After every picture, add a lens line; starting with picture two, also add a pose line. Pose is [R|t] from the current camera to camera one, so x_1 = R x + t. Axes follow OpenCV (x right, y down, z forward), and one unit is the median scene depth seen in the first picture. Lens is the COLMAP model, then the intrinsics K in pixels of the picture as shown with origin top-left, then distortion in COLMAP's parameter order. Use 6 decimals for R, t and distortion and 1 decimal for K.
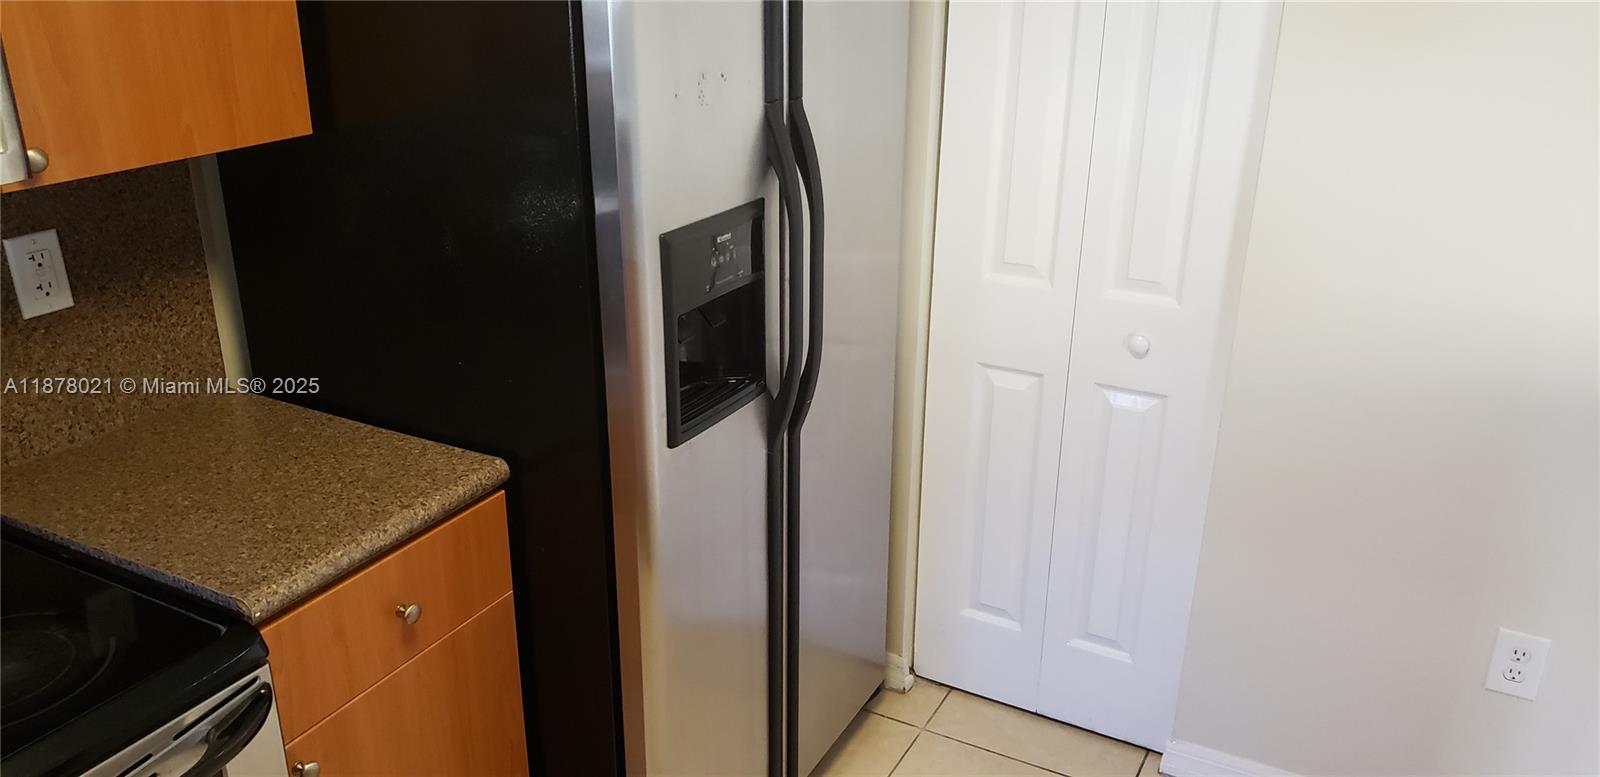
lens RADIAL K [[1262.0, 0, 800.0], [0, 1262.0, 388.5], [0, 0, 1]] dist [0.027173, 0.009054]
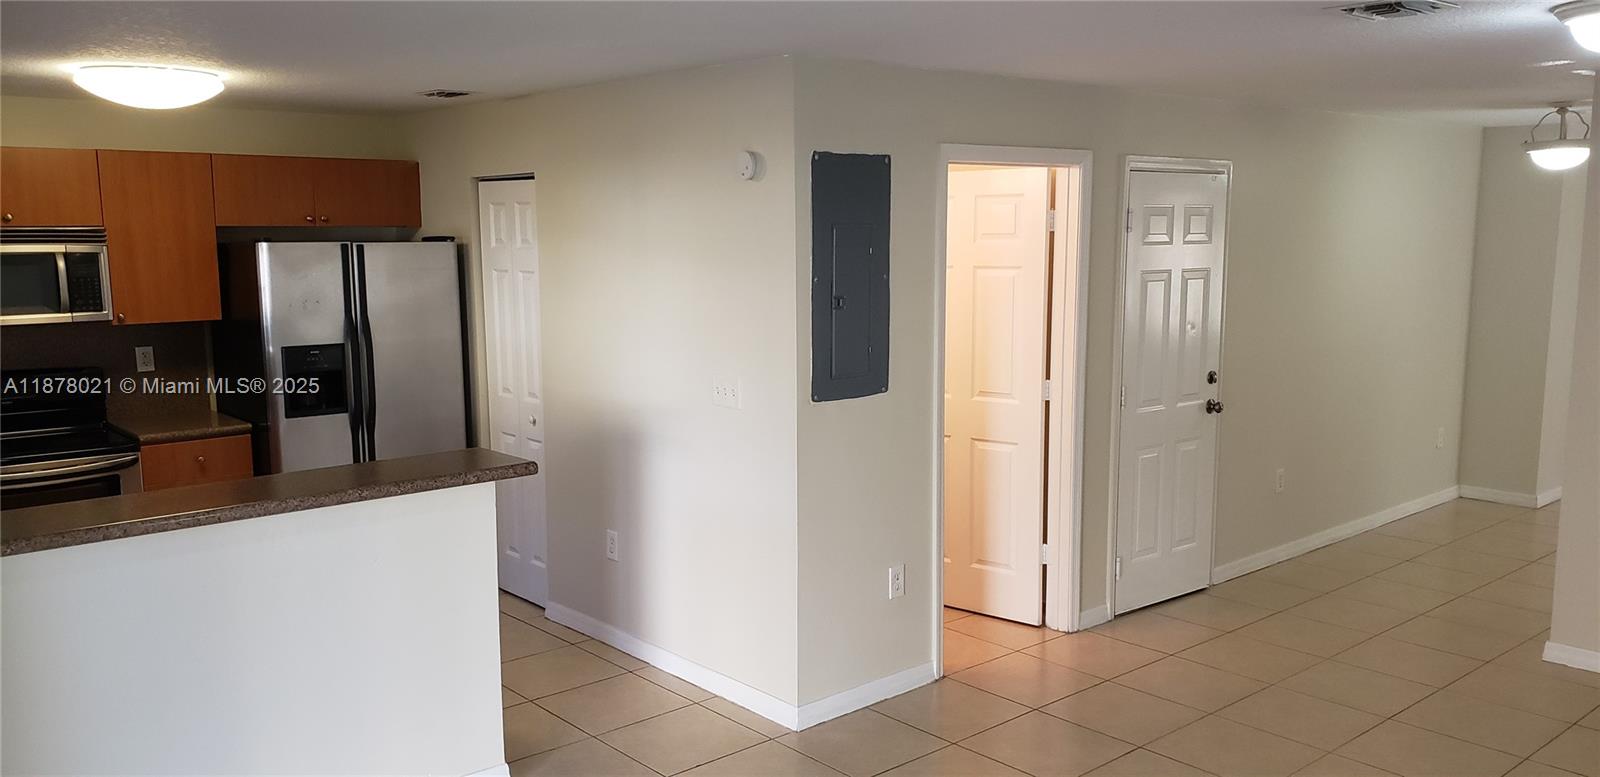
lens RADIAL K [[1233.3, 0, 798.0], [0, 1233.3, 400.8], [0, 0, 1]] dist [0.086471, -0.120176]
pose [[0.938031, 0.036628, -0.344611, 1.691024], [-0.116394, 0.969933, -0.213733, 0.409958], [0.326421, 0.240599, 0.914091, -1.100596]]
